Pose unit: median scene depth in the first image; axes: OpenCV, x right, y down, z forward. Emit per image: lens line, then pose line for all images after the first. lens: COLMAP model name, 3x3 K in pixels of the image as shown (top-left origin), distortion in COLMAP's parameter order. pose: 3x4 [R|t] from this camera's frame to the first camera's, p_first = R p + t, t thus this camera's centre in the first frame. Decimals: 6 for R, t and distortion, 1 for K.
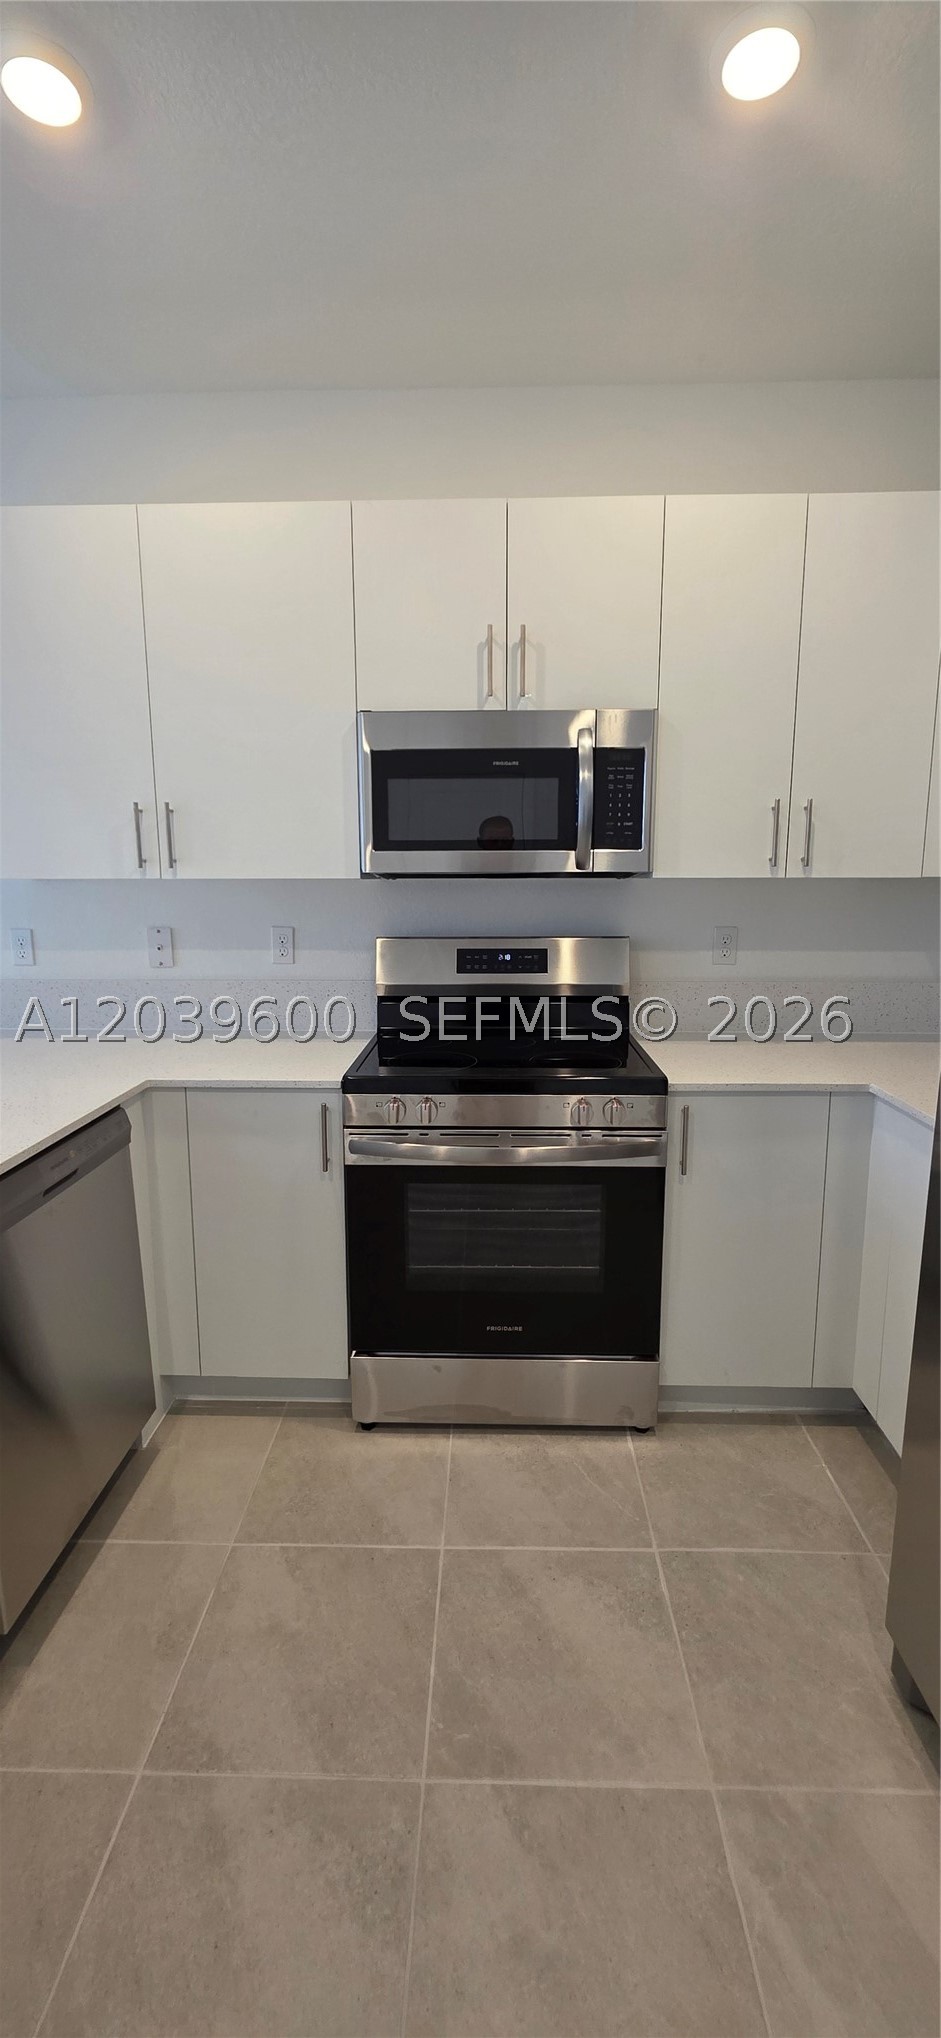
lens RADIAL K [[764.7, 0, 472.3], [0, 764.7, 1014.1], [0, 0, 1]] dist [-0.000712, -0.000030]
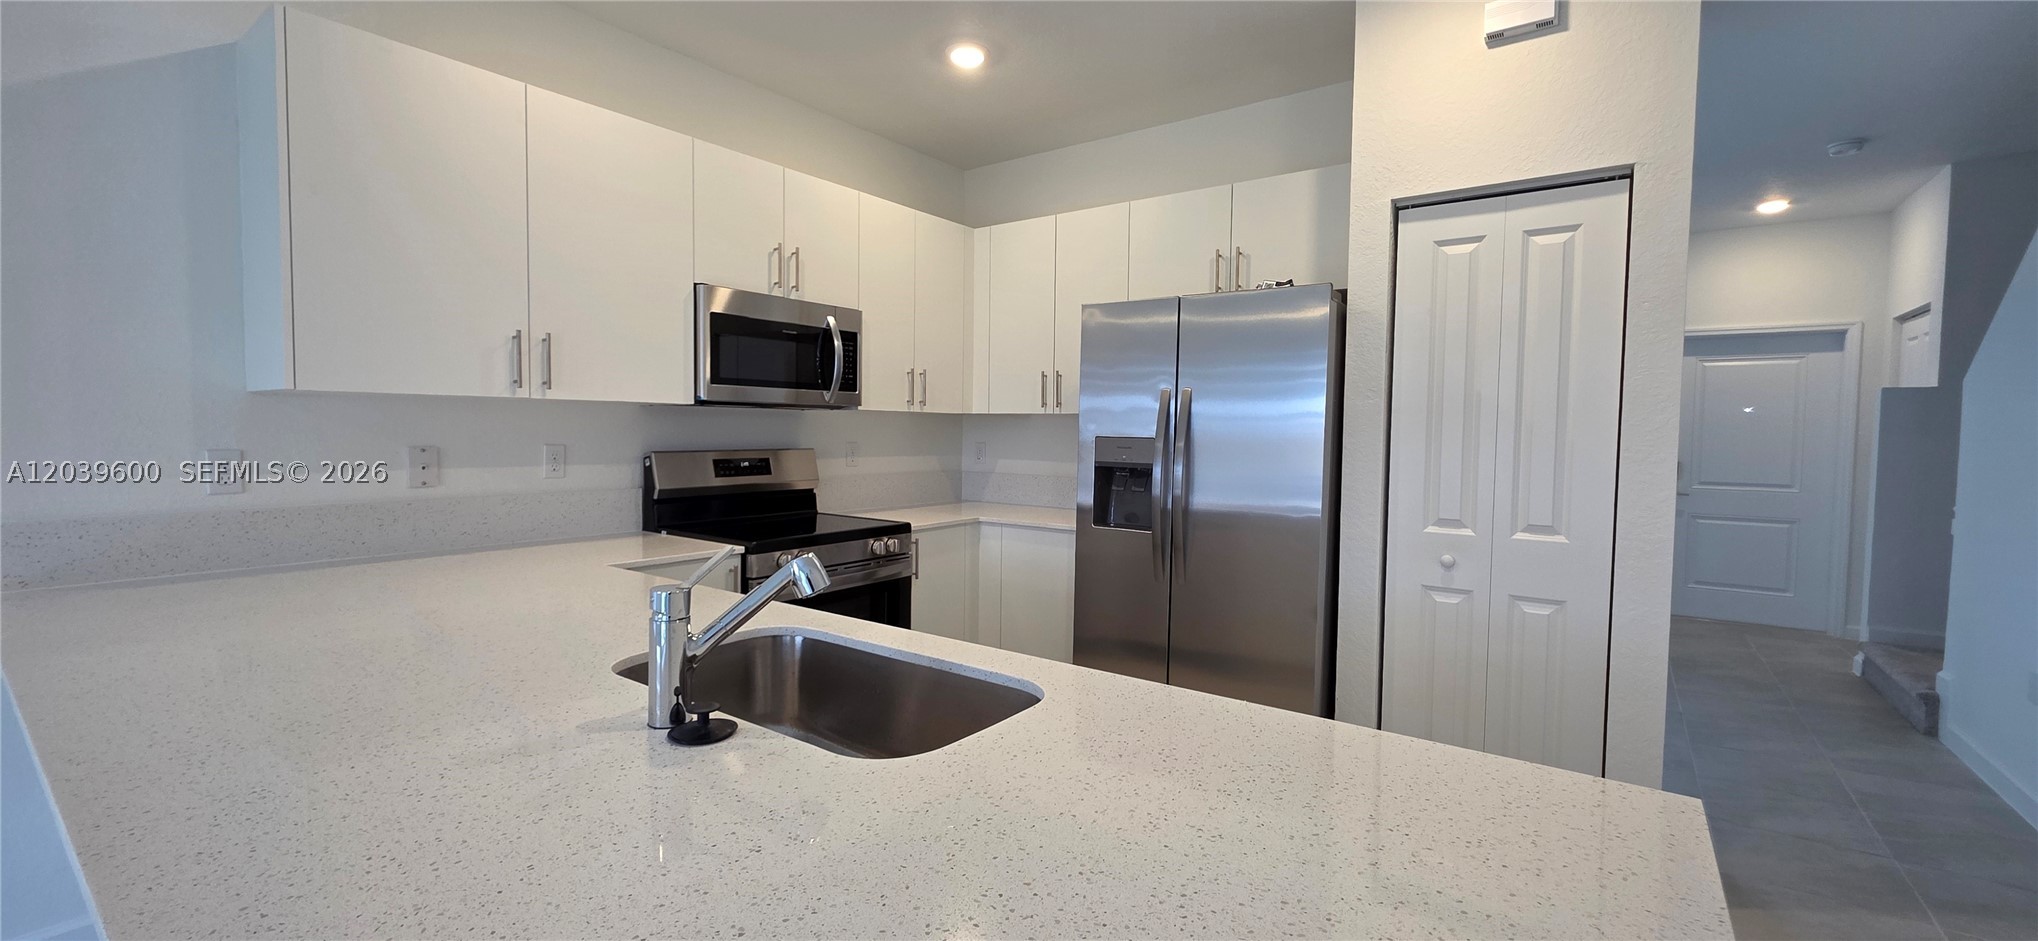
lens RADIAL K [[812.6, 0, 1002.7], [0, 812.6, 468.5], [0, 0, 1]] dist [0.000829, 0.000070]
pose [[0.573067, -0.030729, 0.818932, -0.993152], [0.122255, 0.991320, -0.048353, 0.065541], [-0.810338, 0.127829, 0.571850, -0.215971]]
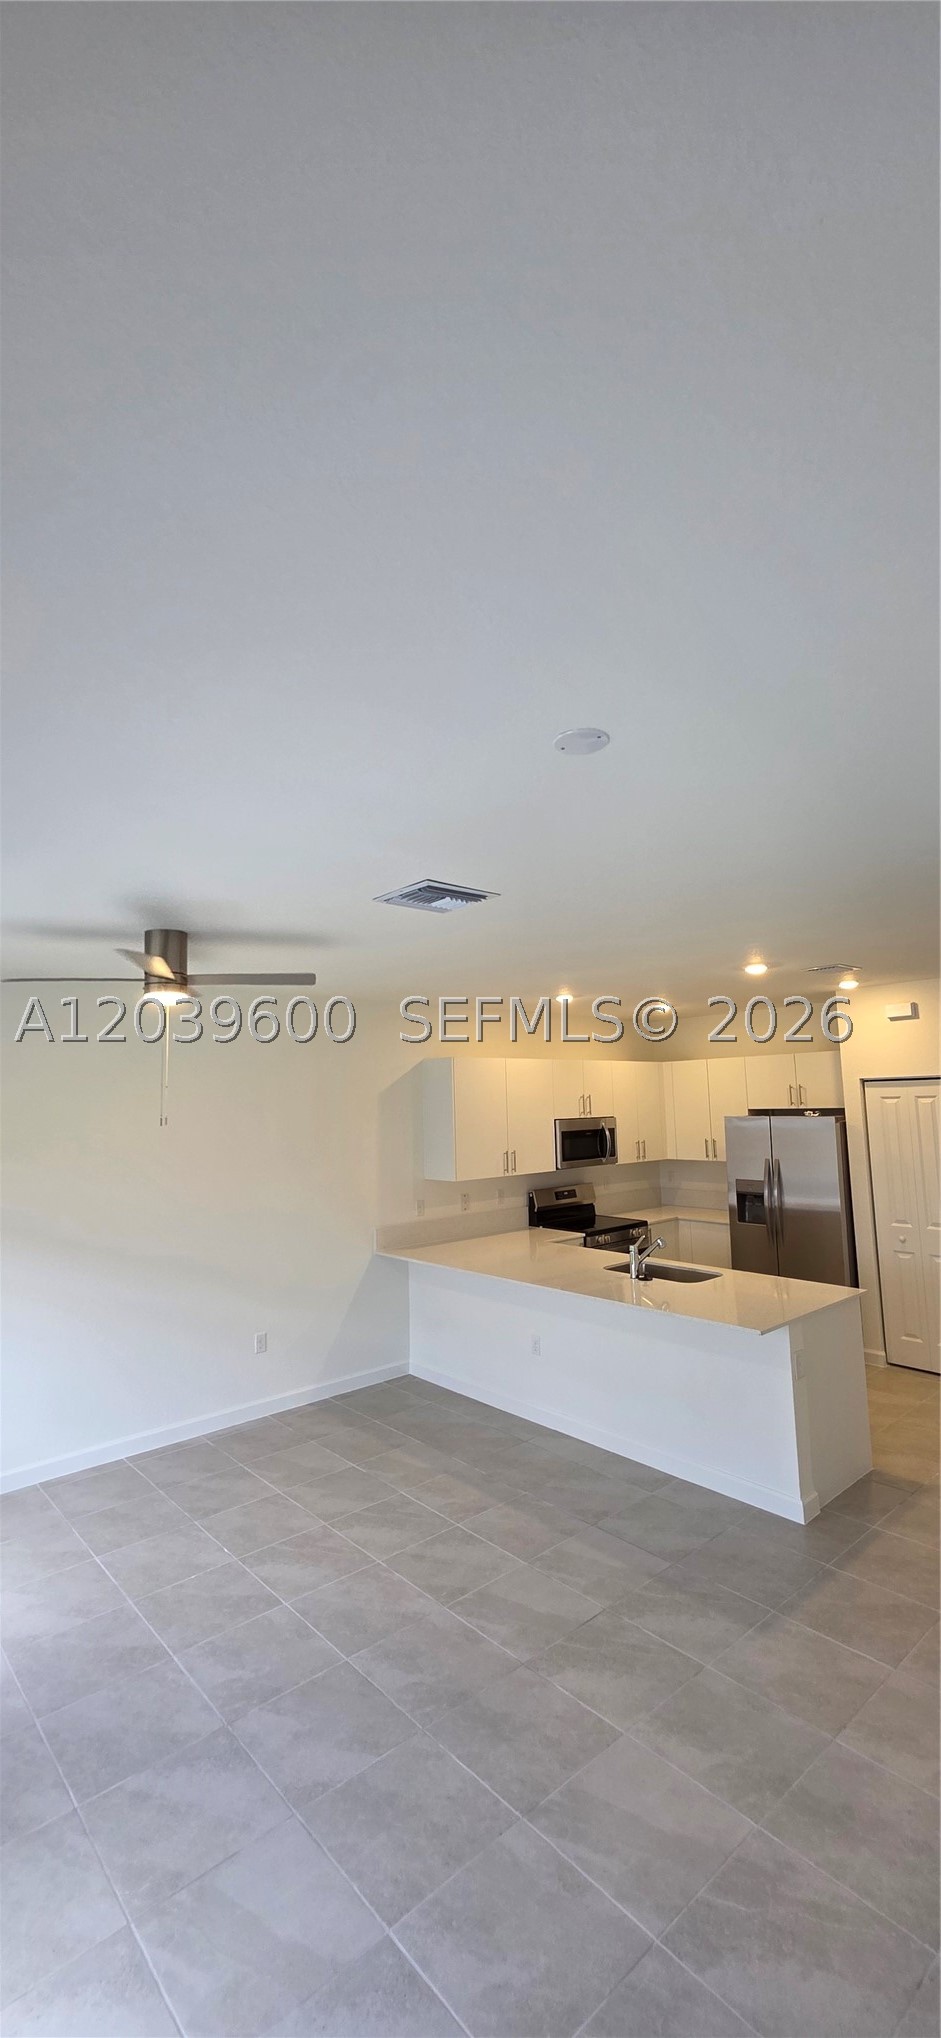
lens RADIAL K [[812.6, 0, 478.4], [0, 812.6, 1012.0], [0, 0, 1]] dist [0.000829, 0.000070]
pose [[0.723052, 0.061397, 0.688060, -2.679605], [0.136035, 0.963883, -0.228963, -0.087217], [-0.677267, 0.259152, 0.688585, -1.216374]]
